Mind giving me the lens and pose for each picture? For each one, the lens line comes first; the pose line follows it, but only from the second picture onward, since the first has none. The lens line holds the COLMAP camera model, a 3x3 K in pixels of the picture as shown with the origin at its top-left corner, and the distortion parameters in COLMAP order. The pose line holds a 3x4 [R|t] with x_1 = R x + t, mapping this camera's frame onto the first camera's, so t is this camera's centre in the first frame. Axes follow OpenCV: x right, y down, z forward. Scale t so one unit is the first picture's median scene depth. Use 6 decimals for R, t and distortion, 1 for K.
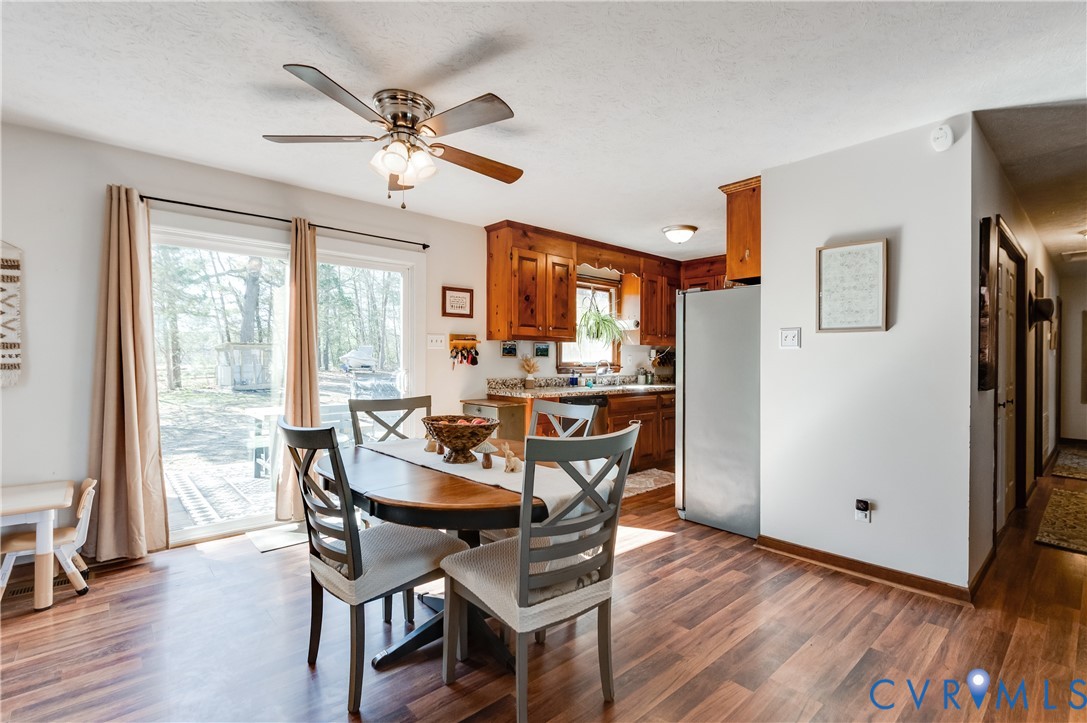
lens RADIAL K [[494.9, 0, 543.4], [0, 494.9, 361.6], [0, 0, 1]] dist [0.001586, 0.000576]
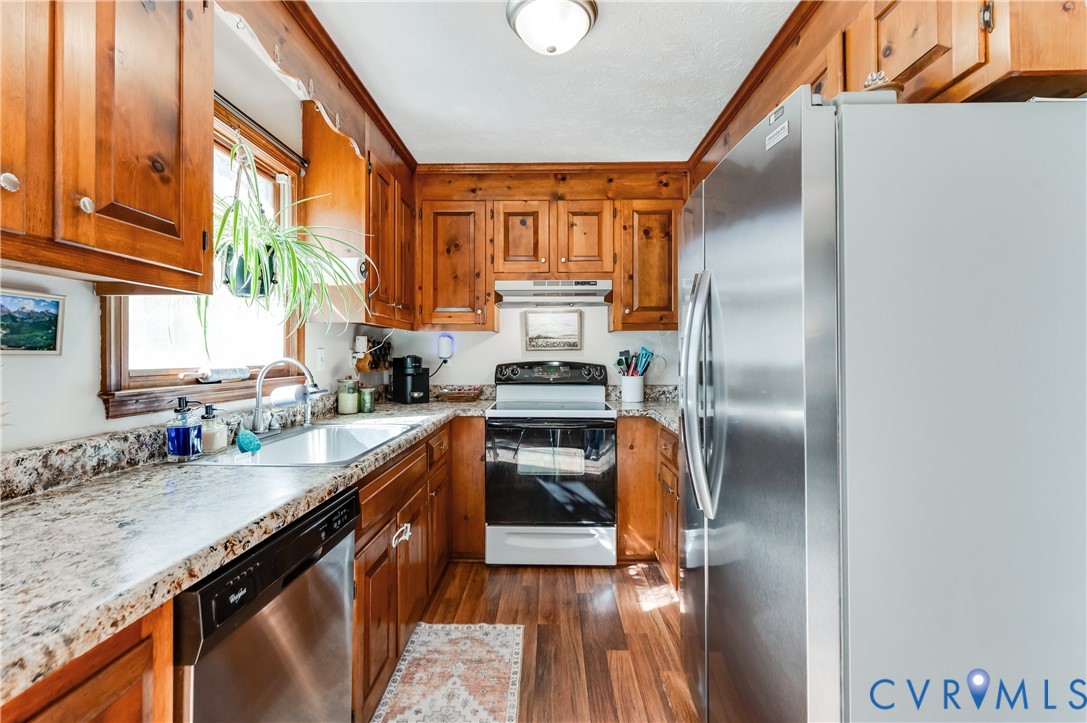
lens RADIAL K [[494.9, 0, 540.7], [0, 494.9, 355.0], [0, 0, 1]] dist [0.001586, 0.000576]
pose [[0.701035, -0.002699, 0.713122, 0.003709], [0.004437, 0.999990, -0.000578, -0.005960], [-0.713113, 0.003569, 0.701040, 0.653175]]
